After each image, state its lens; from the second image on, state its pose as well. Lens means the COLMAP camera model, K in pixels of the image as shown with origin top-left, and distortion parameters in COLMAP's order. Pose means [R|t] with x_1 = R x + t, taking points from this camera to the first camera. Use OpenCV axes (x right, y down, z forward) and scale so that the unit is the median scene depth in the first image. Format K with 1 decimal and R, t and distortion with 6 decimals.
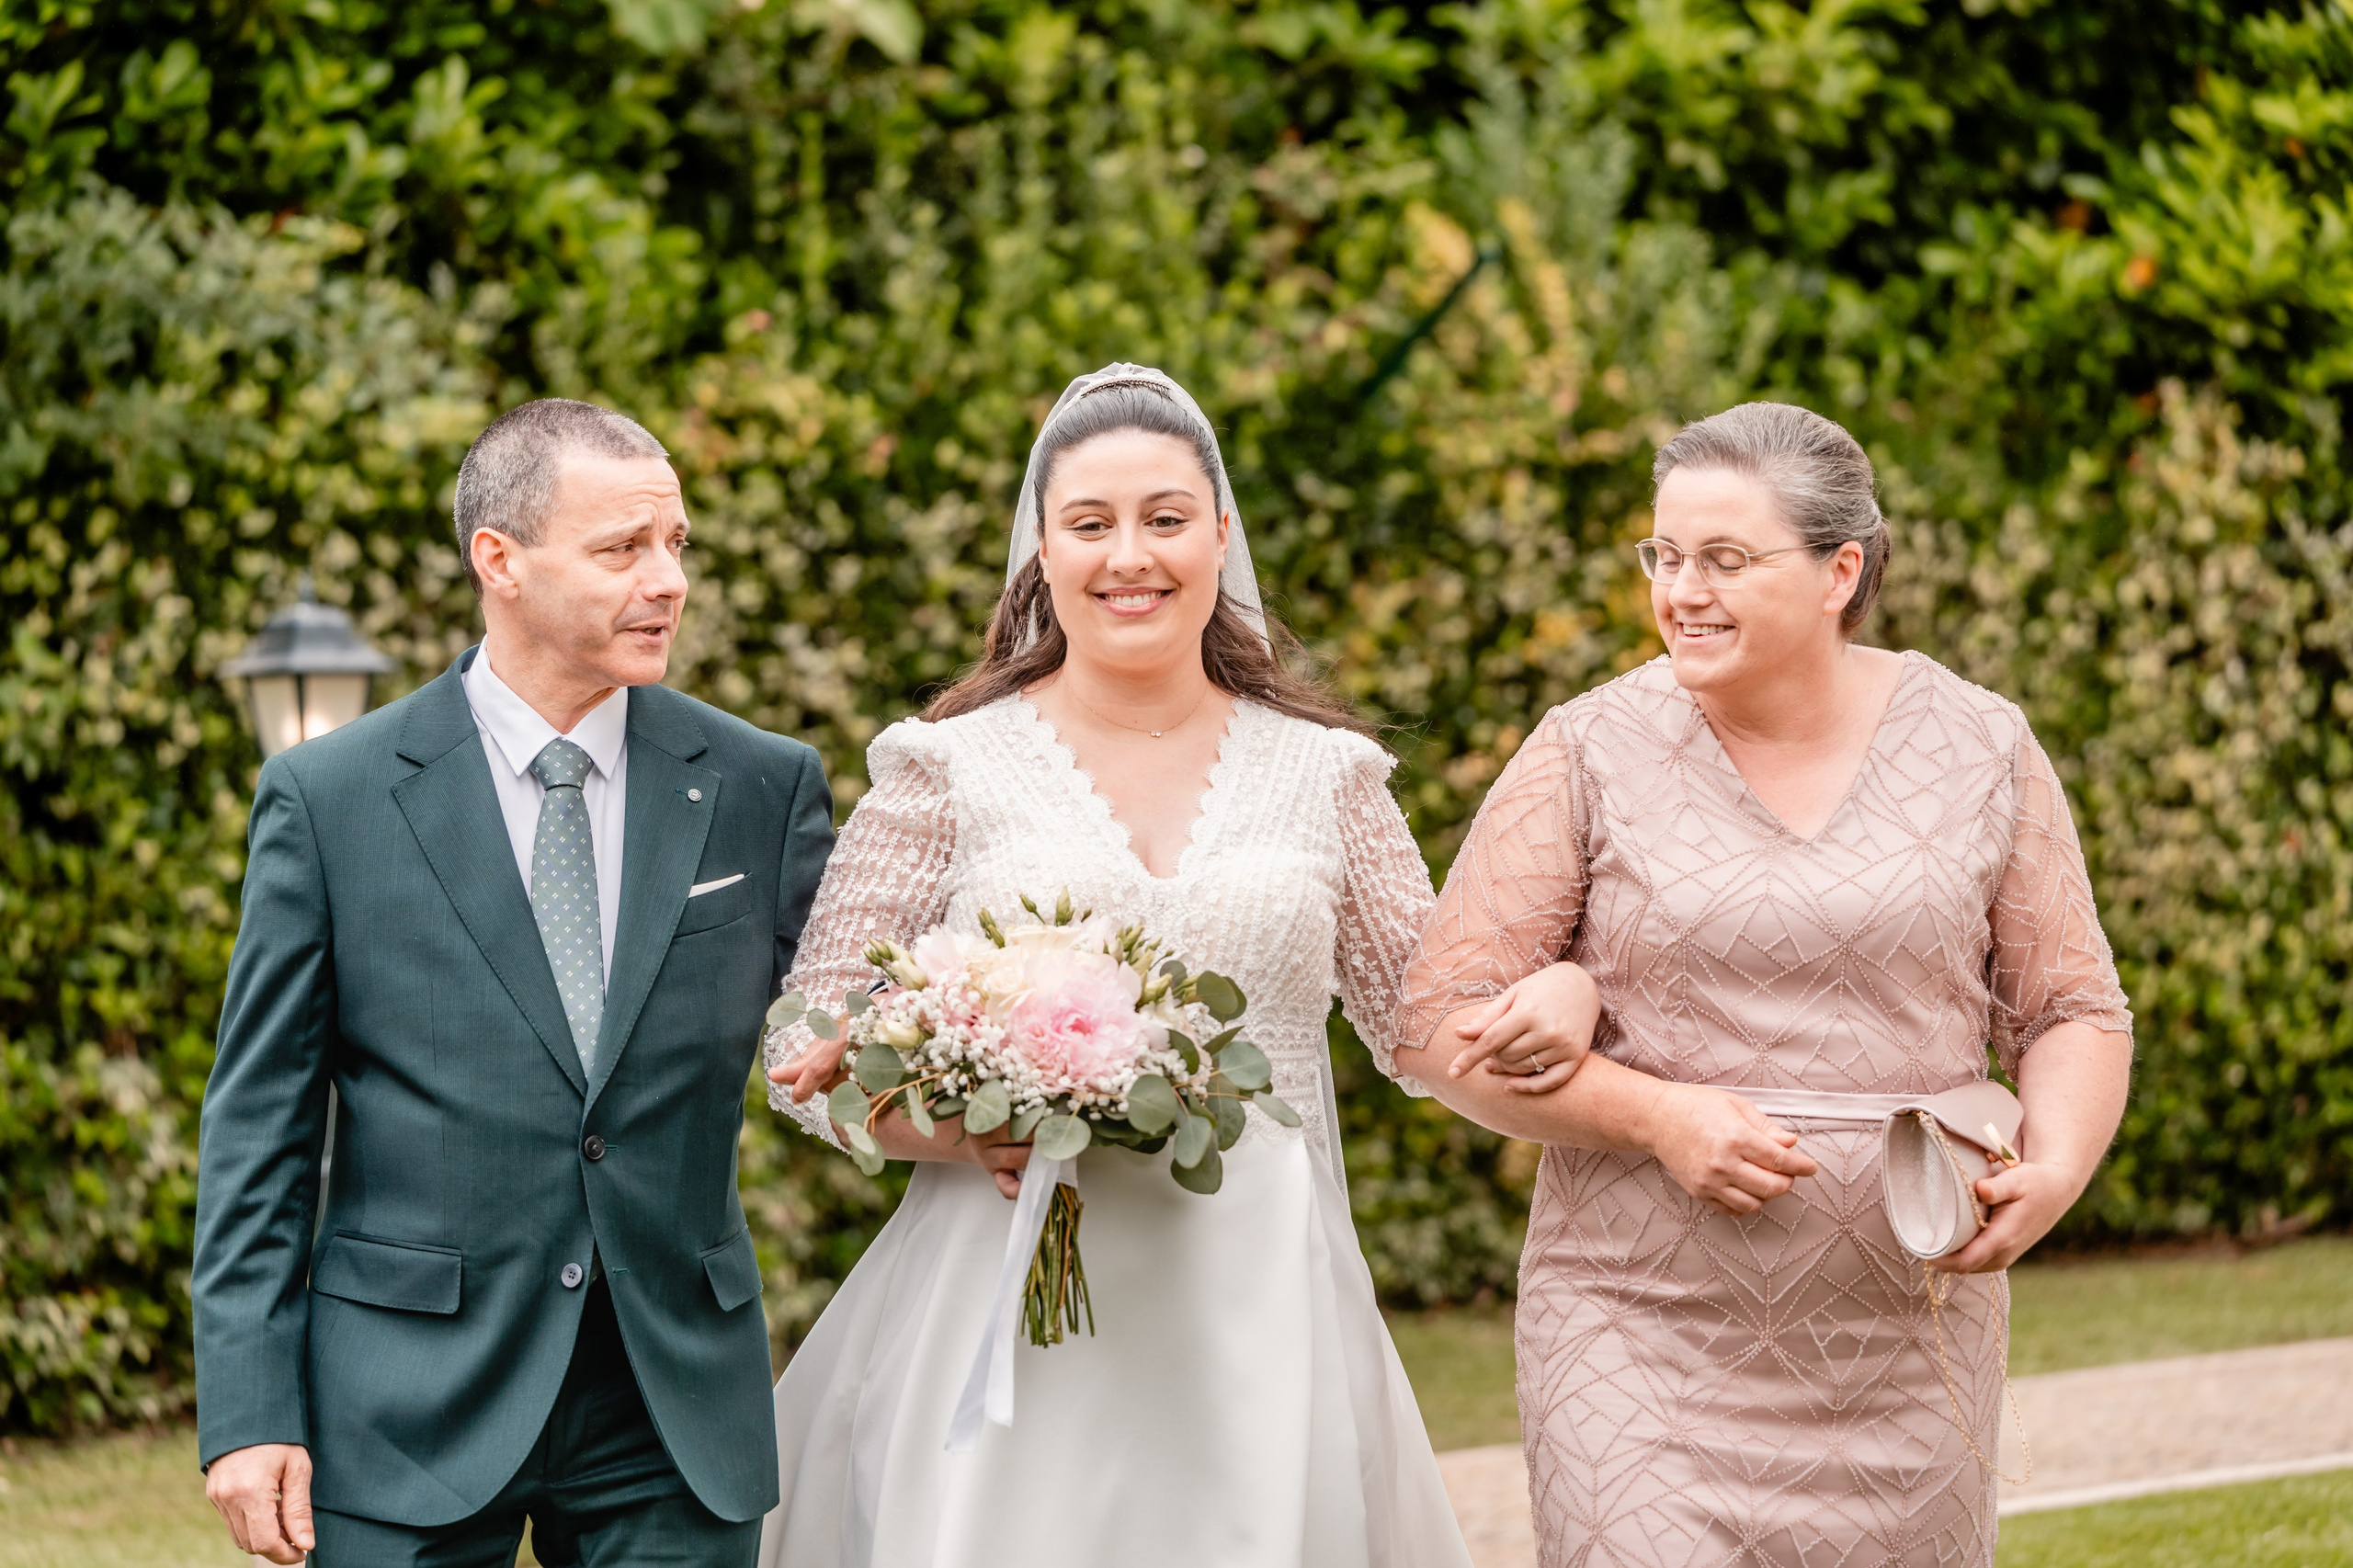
lens RADIAL K [[7048.5, 0, 1177.5], [0, 7048.5, 785.9], [0, 0, 1]] dist [0.125971, 0.000000]
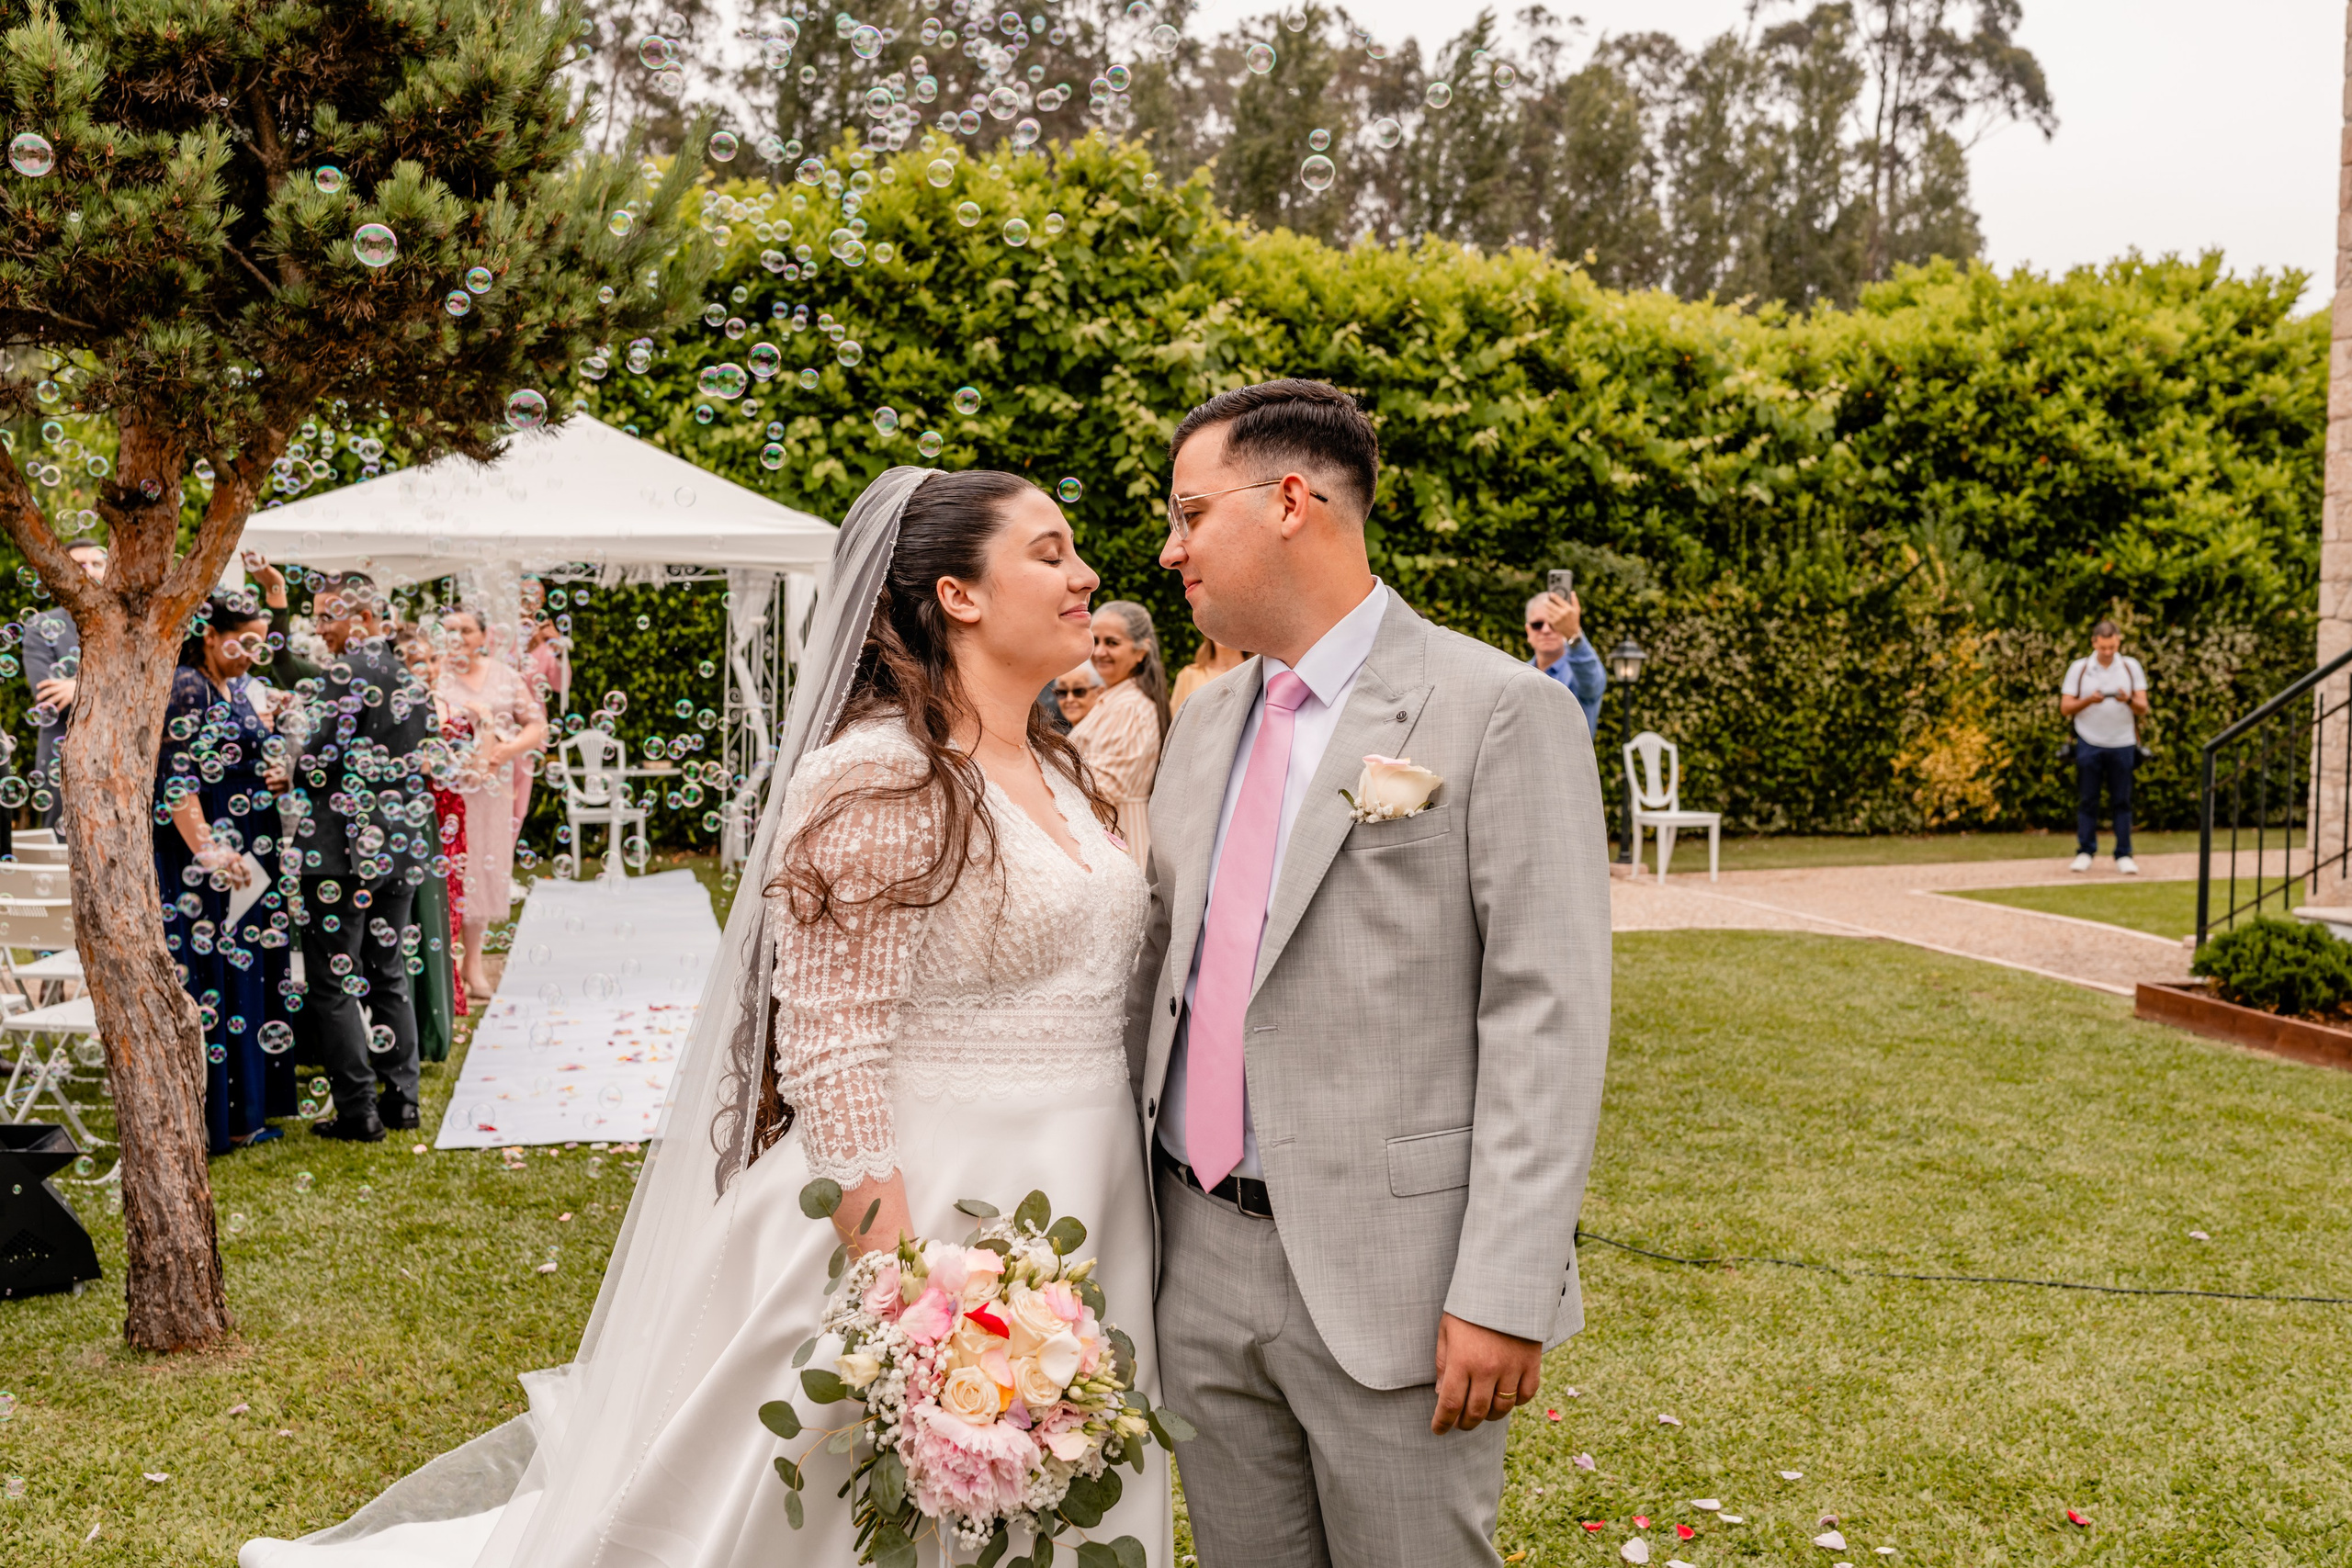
lens RADIAL K [[2358.6, 0, 1174.3], [0, 2358.6, 784.9], [0, 0, 1]] dist [0.052339, 0.000000]
pose [[0.969386, 0.051975, -0.239979, -0.034747], [-0.042481, 0.998103, 0.044570, 0.006835], [0.241840, -0.033011, 0.969754, -0.348343]]
